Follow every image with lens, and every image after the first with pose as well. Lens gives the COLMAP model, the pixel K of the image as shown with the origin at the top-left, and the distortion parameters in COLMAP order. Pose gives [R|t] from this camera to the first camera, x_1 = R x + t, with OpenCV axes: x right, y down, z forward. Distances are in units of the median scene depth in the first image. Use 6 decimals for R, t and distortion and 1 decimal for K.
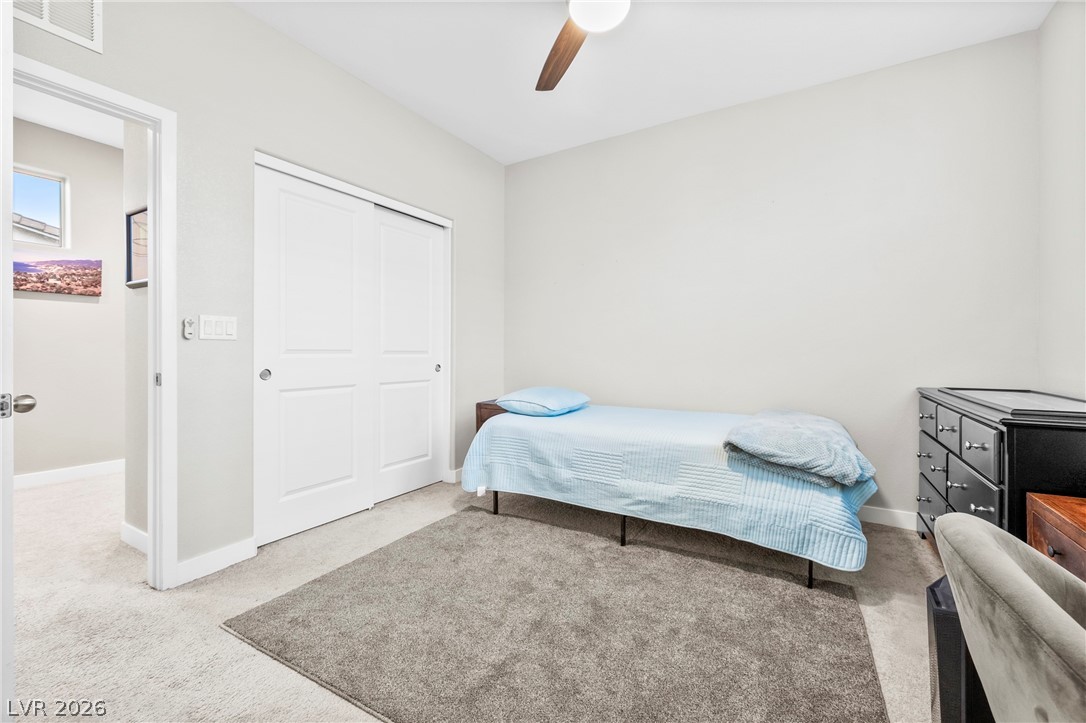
lens RADIAL K [[454.9, 0, 539.1], [0, 454.9, 356.5], [0, 0, 1]] dist [-0.001632, 0.000449]
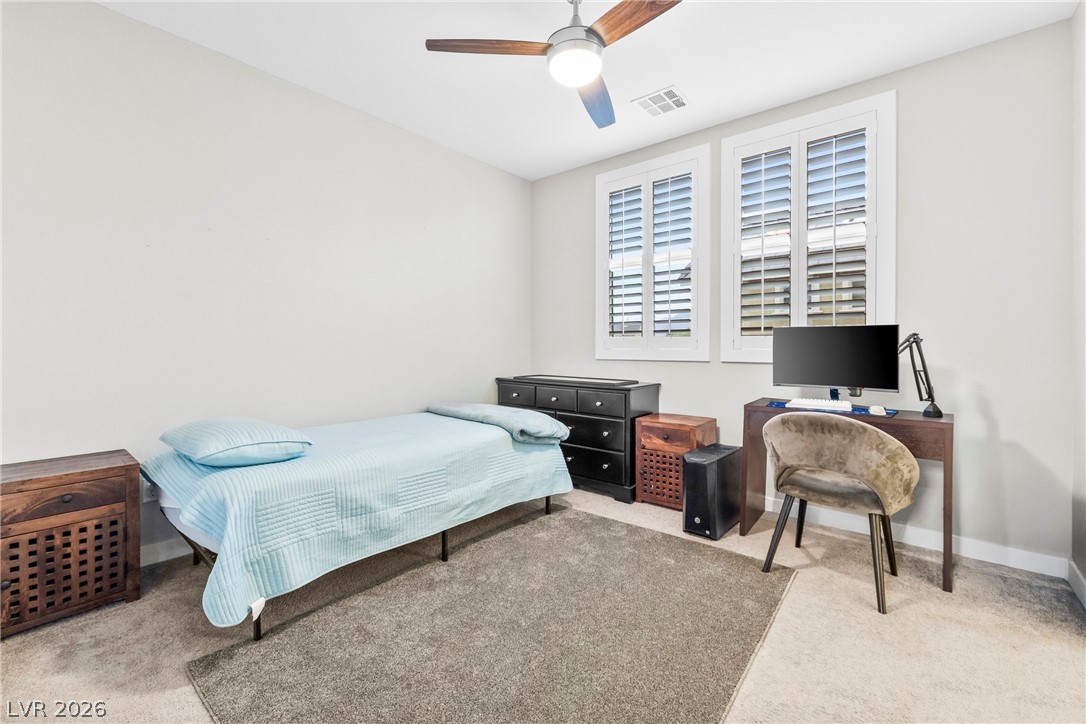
lens RADIAL K [[454.9, 0, 538.5], [0, 454.9, 352.5], [0, 0, 1]] dist [-0.001632, 0.000449]
pose [[0.161785, -0.009354, 0.986782, -0.749088], [0.009972, 0.999920, 0.007843, -0.035446], [-0.986776, 0.008571, 0.161865, 0.652085]]
